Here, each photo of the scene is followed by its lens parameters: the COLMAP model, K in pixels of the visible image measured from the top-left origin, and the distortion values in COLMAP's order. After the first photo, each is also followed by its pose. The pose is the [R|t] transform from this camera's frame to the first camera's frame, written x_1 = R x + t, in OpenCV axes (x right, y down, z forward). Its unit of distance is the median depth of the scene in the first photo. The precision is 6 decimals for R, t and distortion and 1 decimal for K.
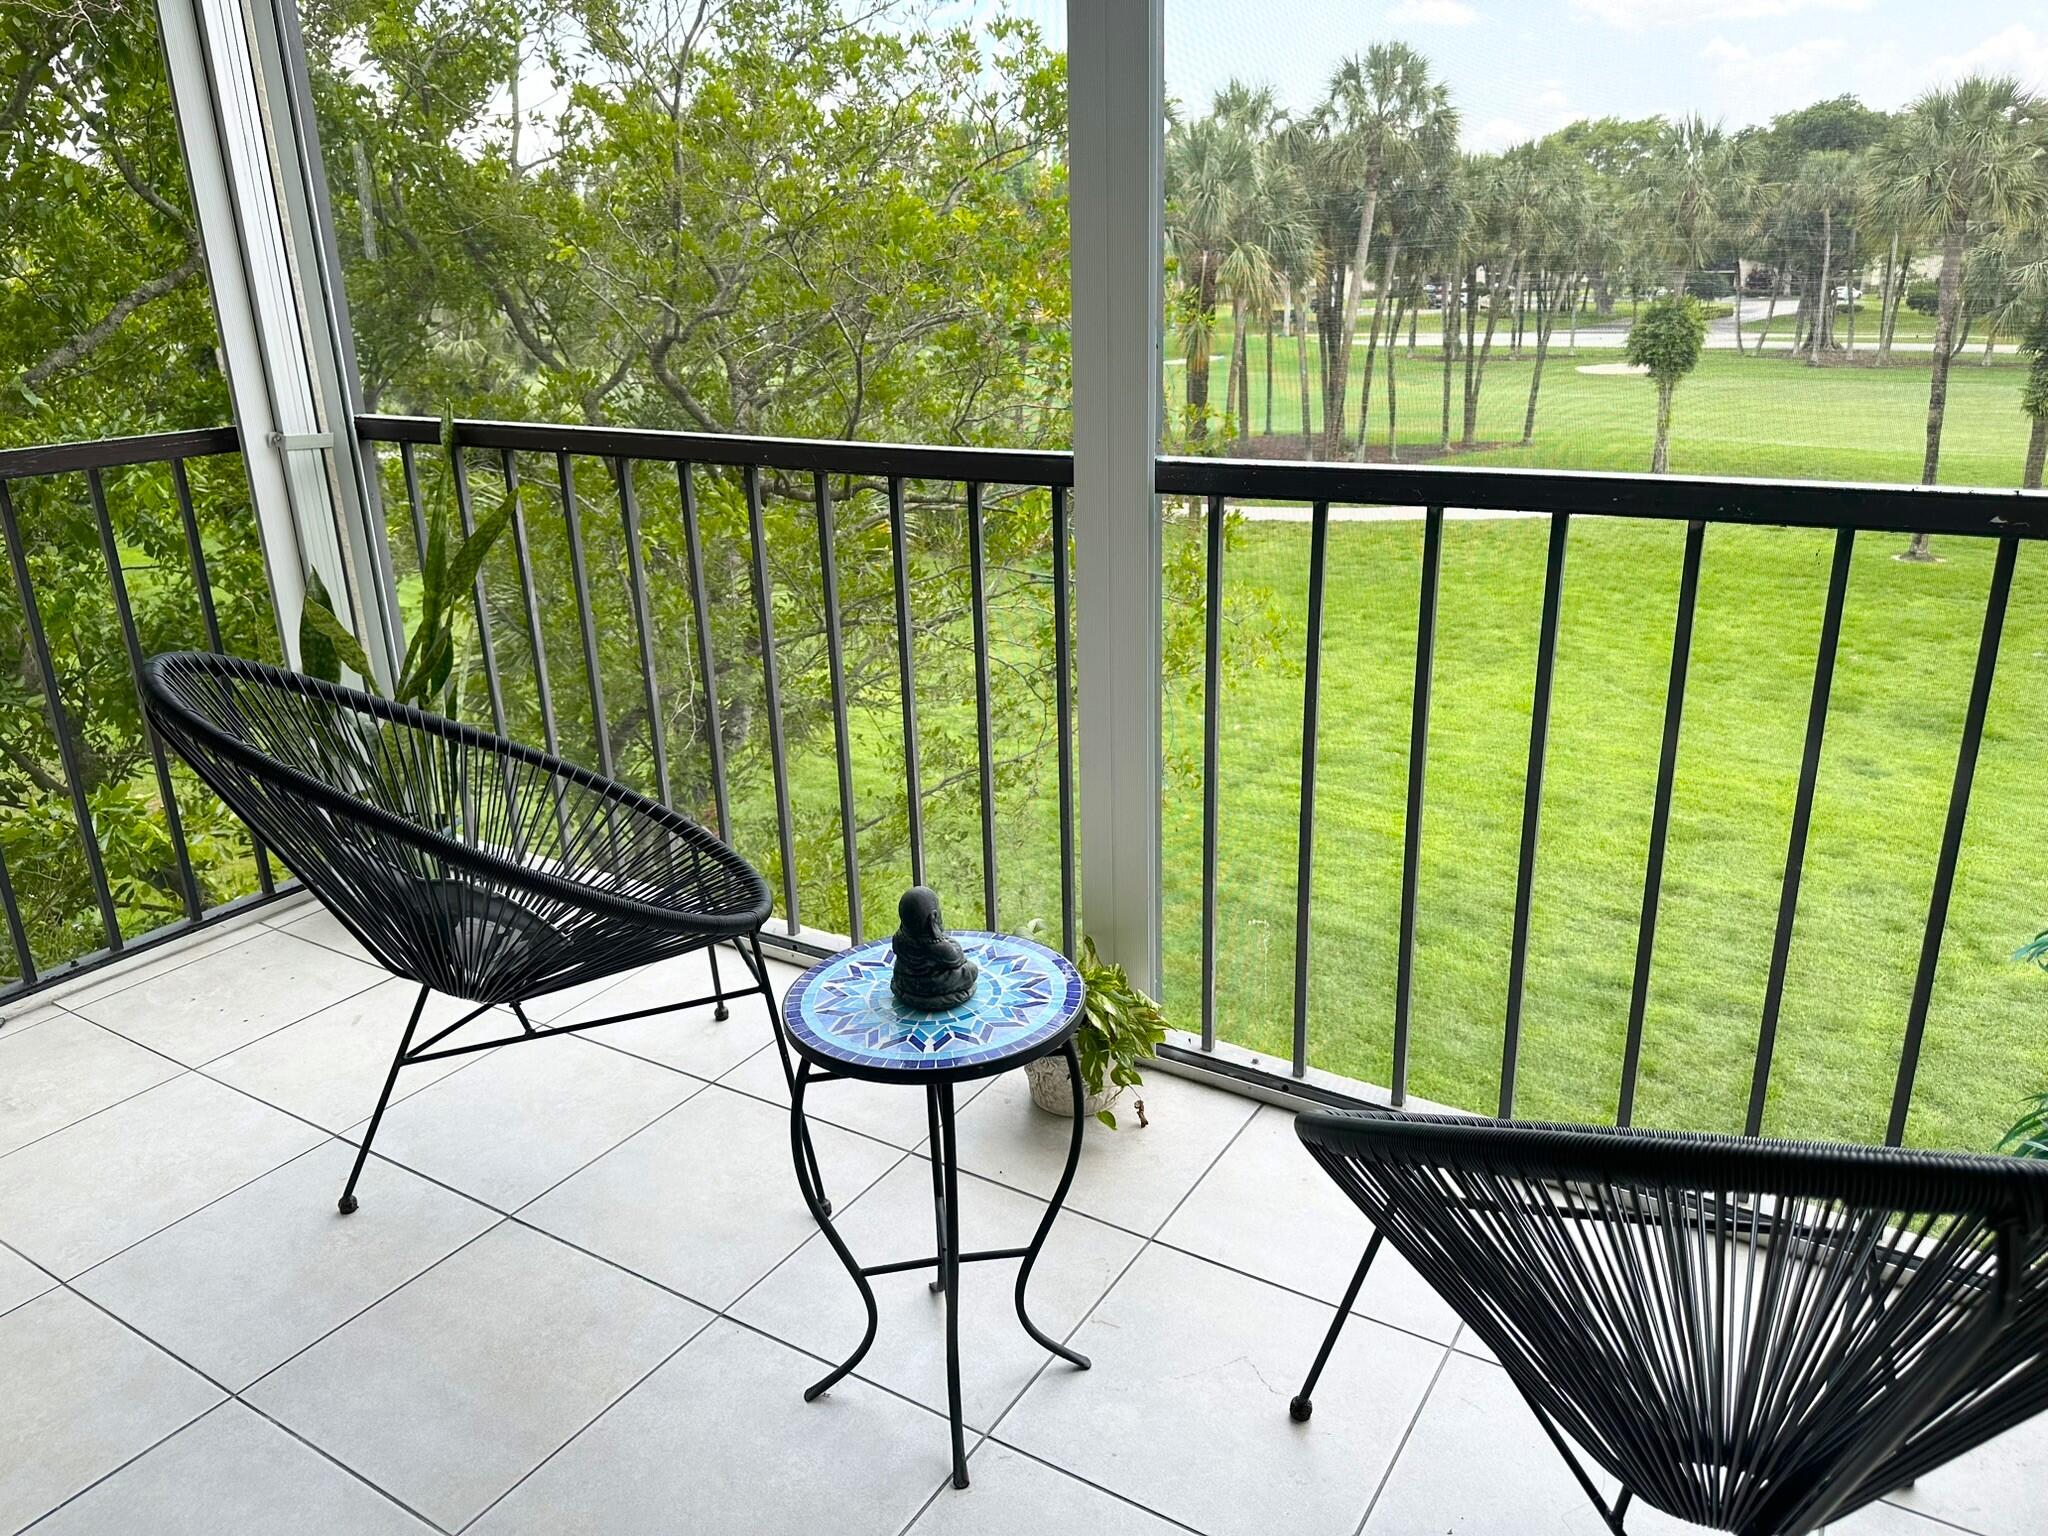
lens RADIAL K [[1444.0, 0, 1022.6], [0, 1444.0, 758.3], [0, 0, 1]] dist [0.053681, -0.066737]
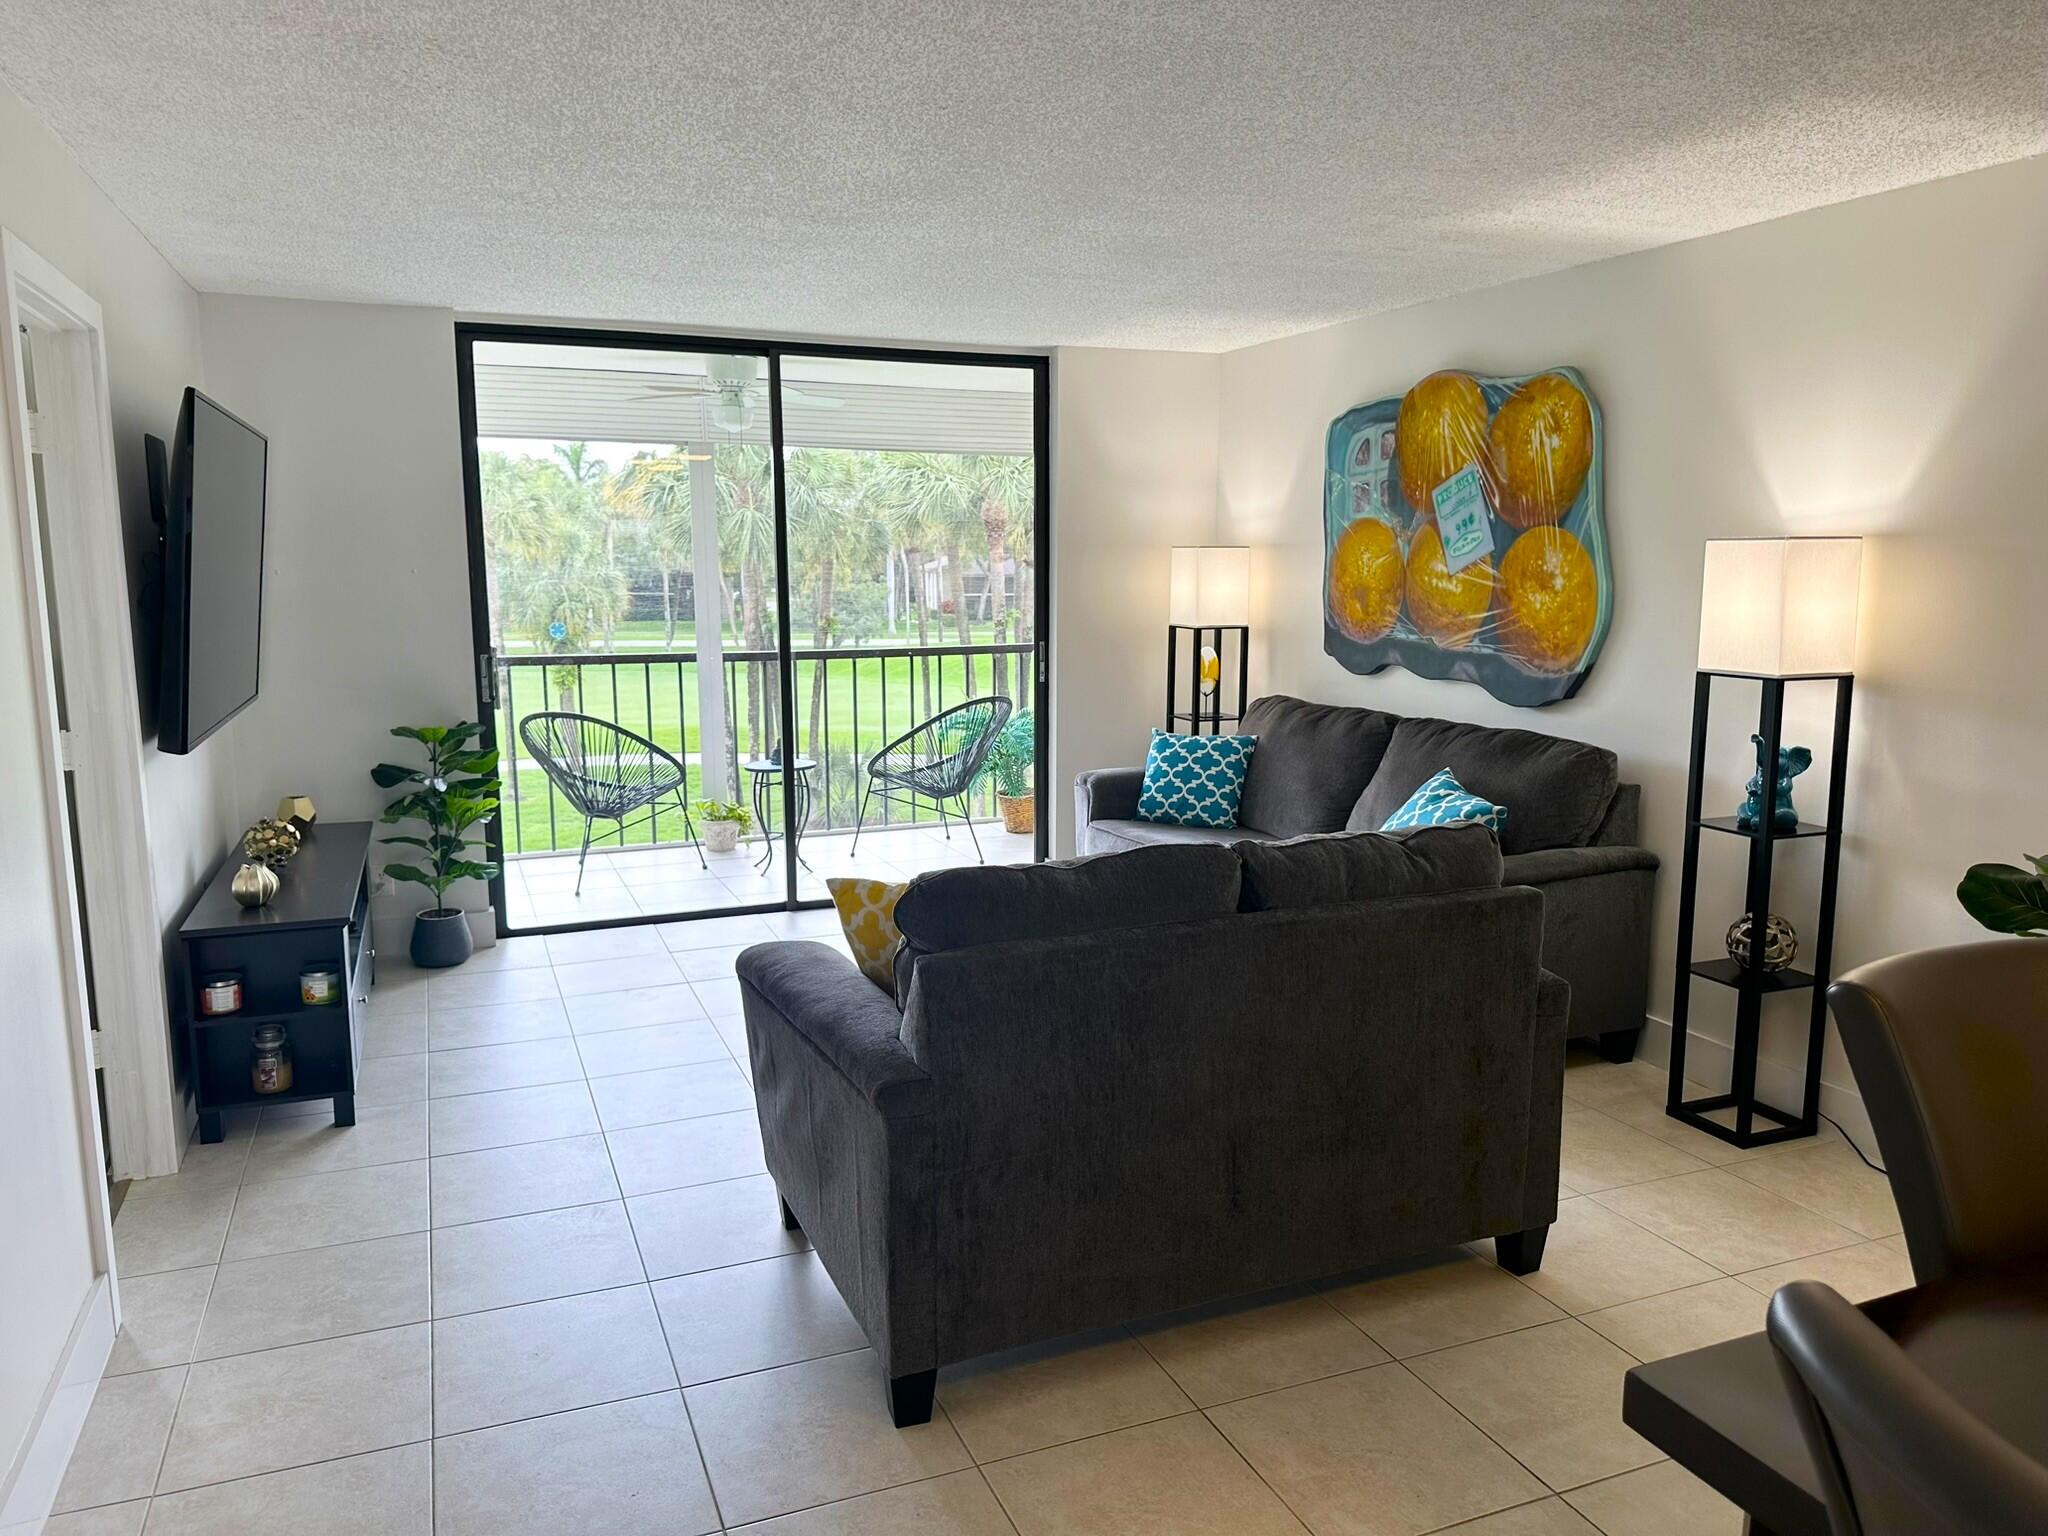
lens RADIAL K [[1429.2, 0, 1023.2], [0, 1429.2, 778.1], [0, 0, 1]] dist [0.157686, -0.283553]
pose [[0.579130, -0.100501, 0.809017, -0.164593], [0.249932, 0.966473, -0.058851, 0.033899], [-0.775978, 0.236282, 0.584832, -0.108546]]
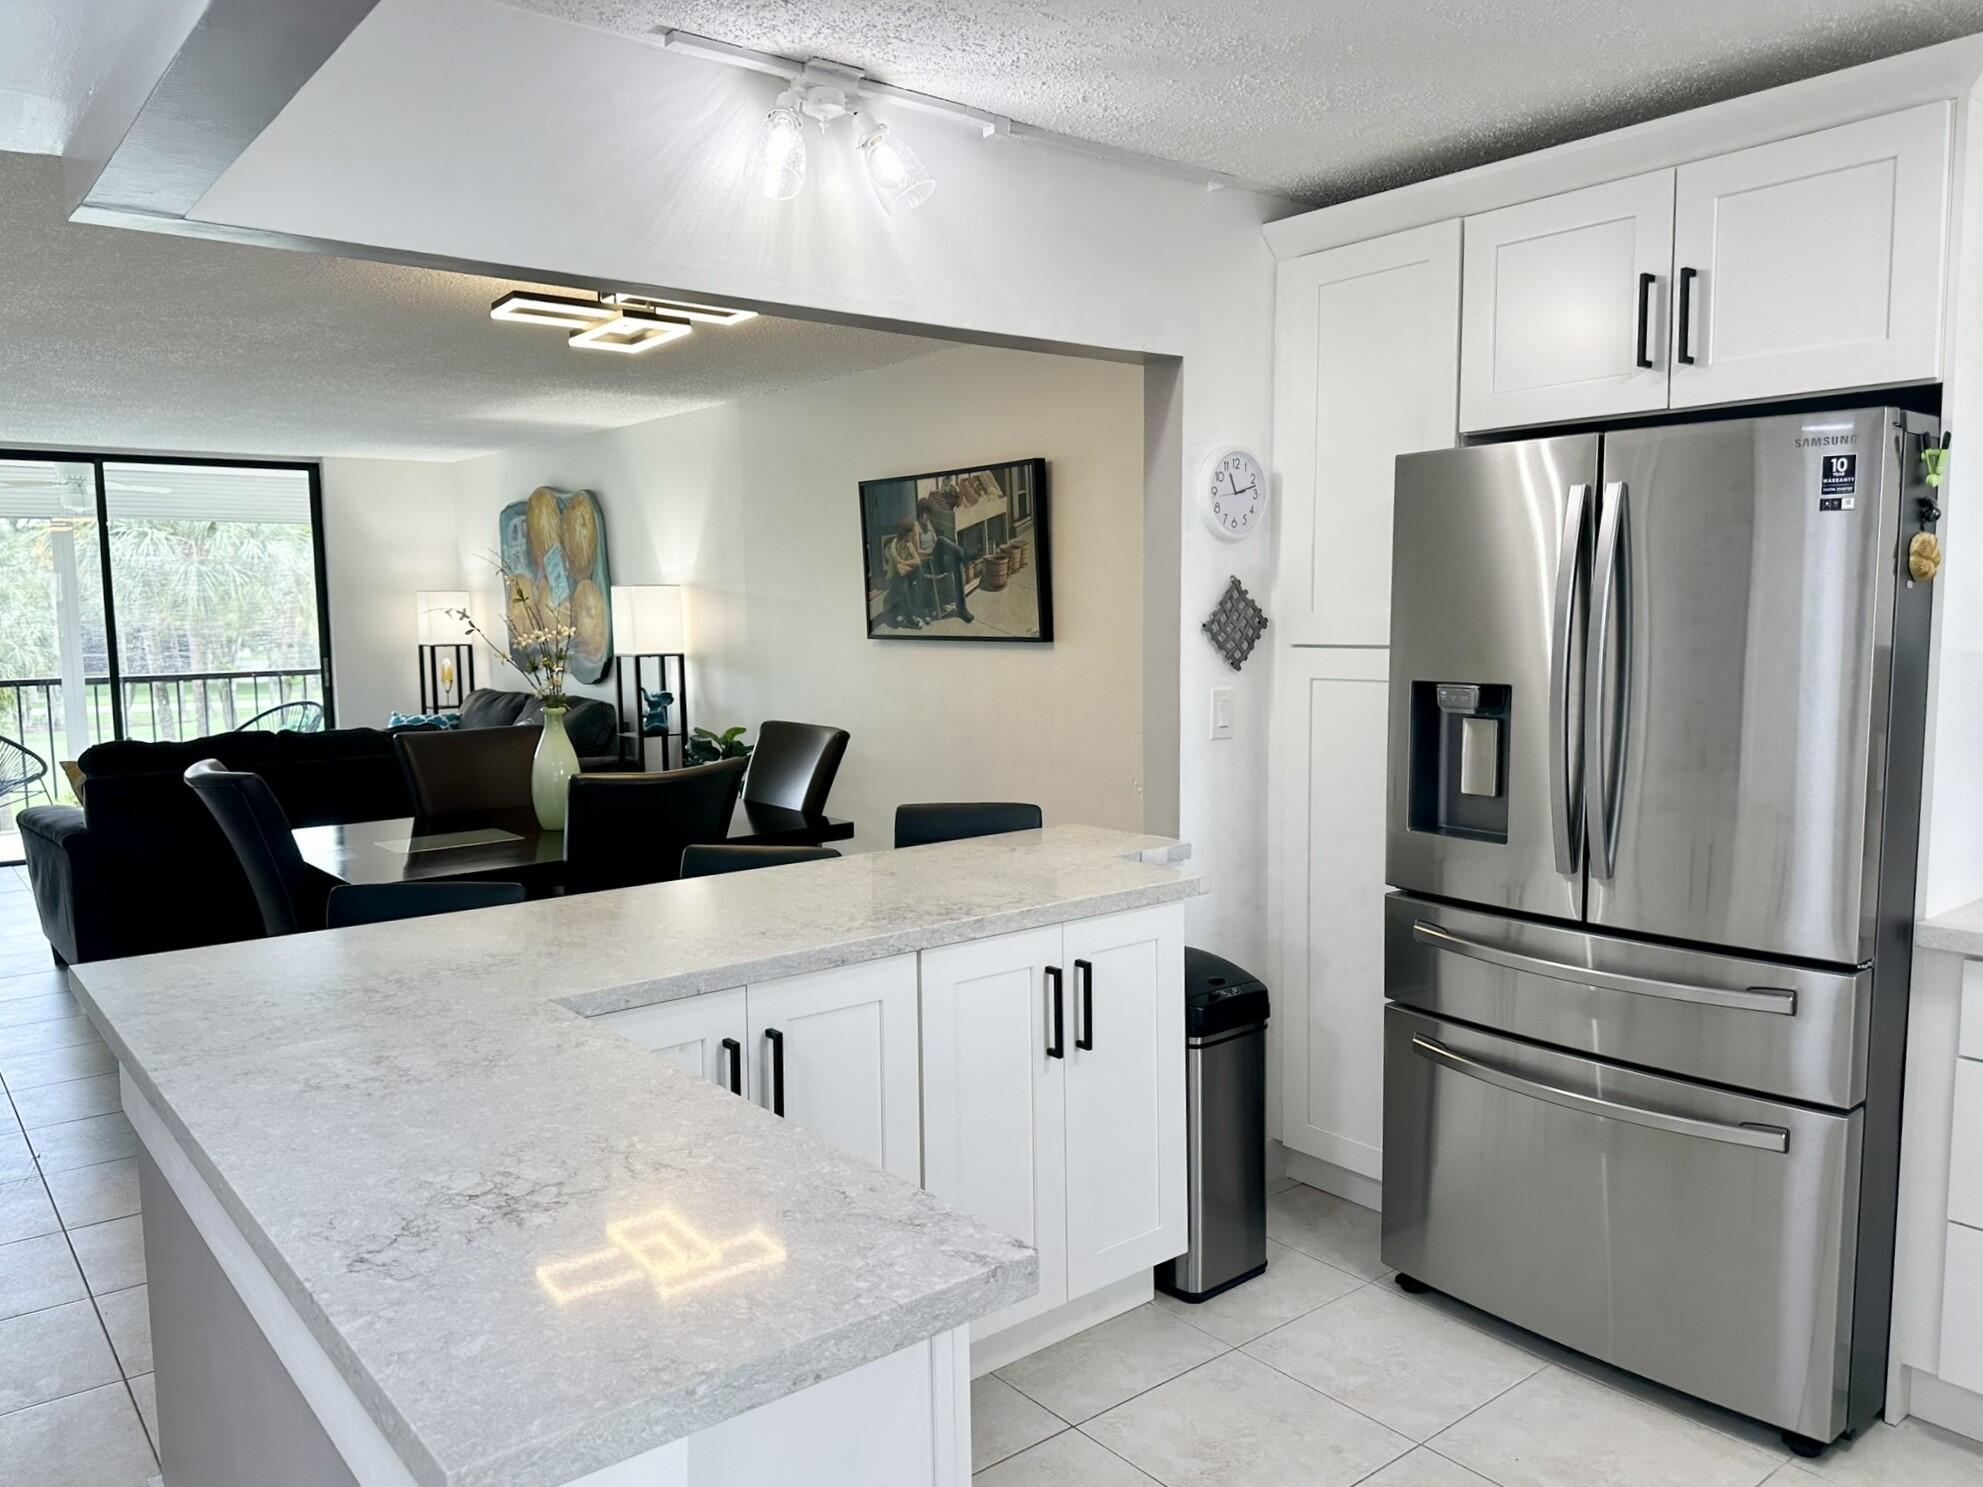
lens RADIAL K [[1426.5, 0, 1020.5], [0, 1426.5, 758.2], [0, 0, 1]] dist [0.141035, -0.224396]
pose [[0.309945, -0.080398, 0.947349, -0.233492], [0.310631, 0.950299, -0.020981, 0.073265], [-0.898578, 0.300779, 0.319515, -0.211123]]
